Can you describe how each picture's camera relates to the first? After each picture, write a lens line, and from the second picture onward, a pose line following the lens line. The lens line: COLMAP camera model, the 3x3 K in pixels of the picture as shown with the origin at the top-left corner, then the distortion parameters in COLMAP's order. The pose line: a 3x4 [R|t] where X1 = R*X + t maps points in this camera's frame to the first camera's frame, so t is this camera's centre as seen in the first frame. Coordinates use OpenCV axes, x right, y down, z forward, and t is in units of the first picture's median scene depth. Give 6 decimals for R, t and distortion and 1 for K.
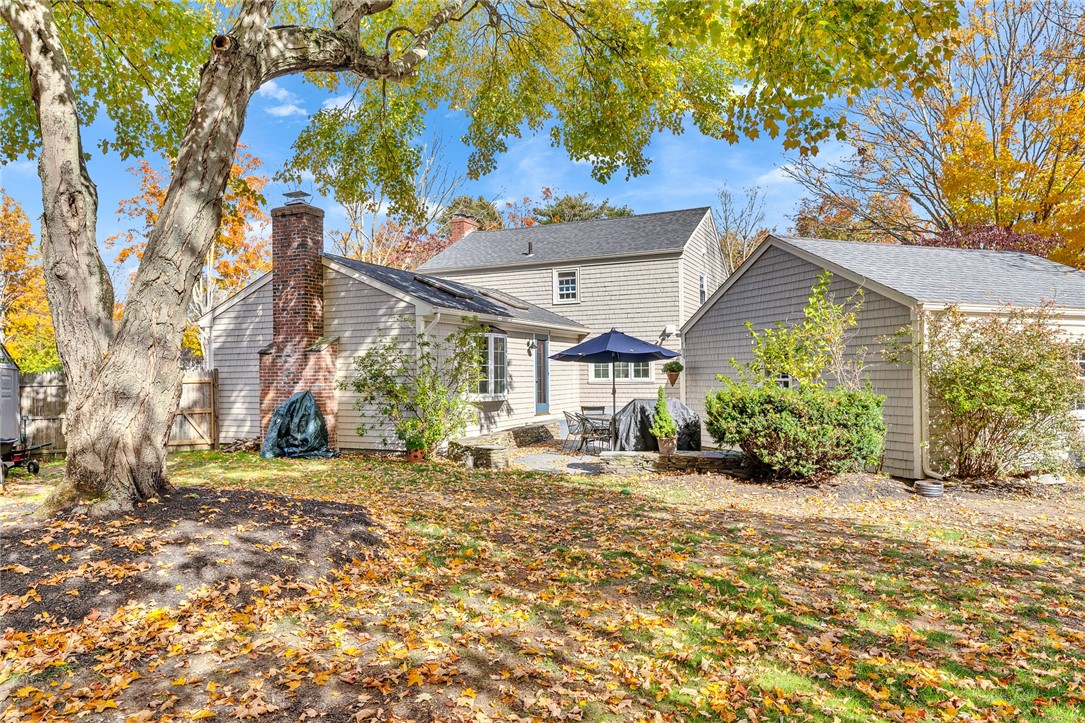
lens RADIAL K [[589.4, 0, 538.3], [0, 589.4, 364.7], [0, 0, 1]] dist [0.003891, -0.001782]
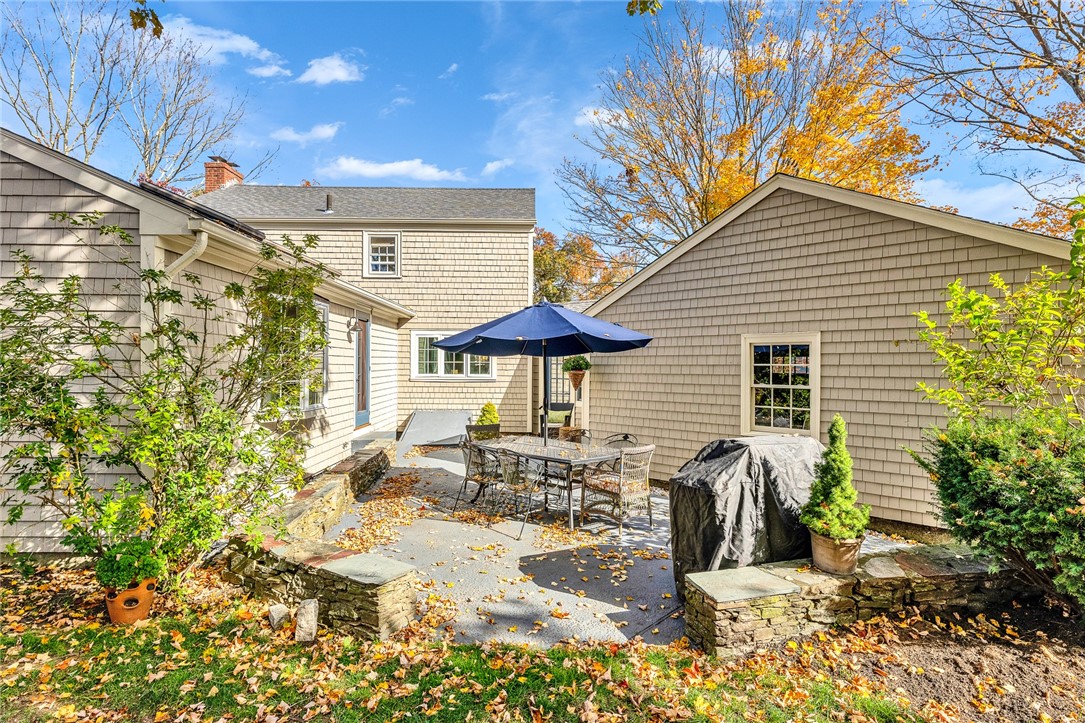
lens RADIAL K [[552.3, 0, 551.1], [0, 552.3, 366.7], [0, 0, 1]] dist [0.003927, 0.000694]
pose [[0.910847, 0.015159, 0.412465, -0.062267], [-0.022131, 0.999681, 0.012131, 0.000249], [-0.412150, -0.020178, 0.910892, 0.316053]]
